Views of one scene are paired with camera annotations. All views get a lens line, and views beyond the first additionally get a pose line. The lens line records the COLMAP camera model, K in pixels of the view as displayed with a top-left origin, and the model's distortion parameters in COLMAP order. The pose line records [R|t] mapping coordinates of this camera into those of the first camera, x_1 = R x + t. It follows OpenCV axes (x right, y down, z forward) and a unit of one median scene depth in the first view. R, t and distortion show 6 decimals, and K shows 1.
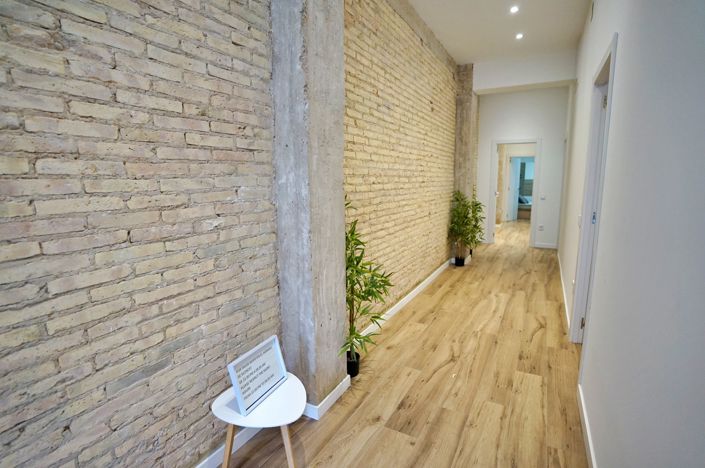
lens RADIAL K [[345.9, 0, 351.4], [0, 345.9, 234.0], [0, 0, 1]] dist [-0.080370, 0.038107]
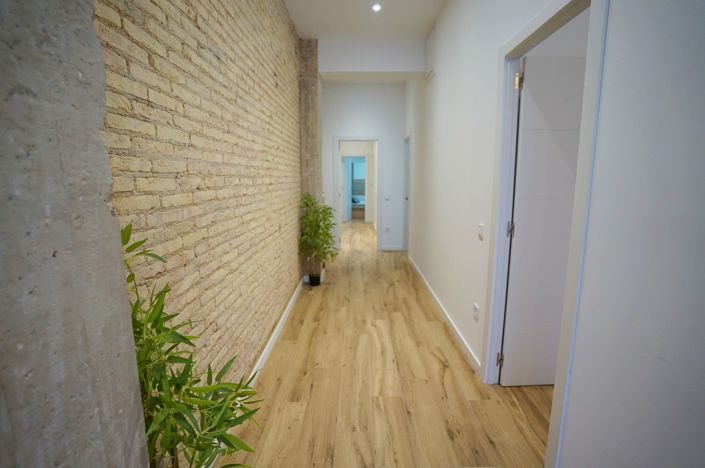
lens RADIAL K [[345.9, 0, 351.4], [0, 345.9, 234.0], [0, 0, 1]] dist [-0.080370, 0.038107]
pose [[0.878235, -0.071586, 0.472841, 0.012426], [0.072058, 0.997253, 0.017144, -0.048393], [-0.472770, 0.019015, 0.880981, 0.296792]]
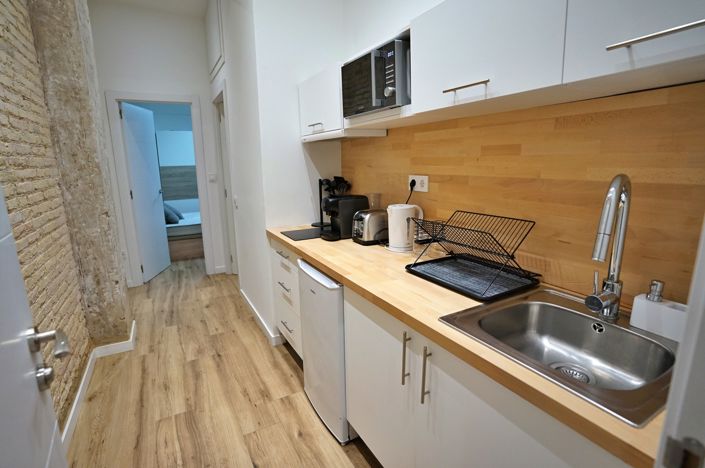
lens RADIAL K [[345.9, 0, 351.4], [0, 345.9, 234.0], [0, 0, 1]] dist [-0.080370, 0.038107]
pose [[0.509614, -0.187318, 0.839765, 0.732128], [0.151546, 0.980297, 0.126699, -0.264049], [-0.846952, 0.062695, 0.527960, 1.664784]]
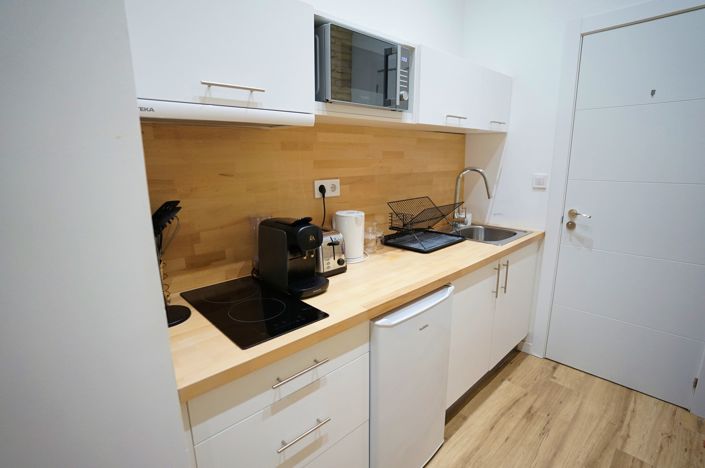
lens RADIAL K [[345.9, 0, 351.4], [0, 345.9, 234.0], [0, 0, 1]] dist [-0.080370, 0.038107]
pose [[-0.959423, -0.049771, 0.277544, 4.396798], [0.054933, 0.932446, 0.357109, -1.393247], [-0.276569, 0.357865, -0.891876, 8.463399]]
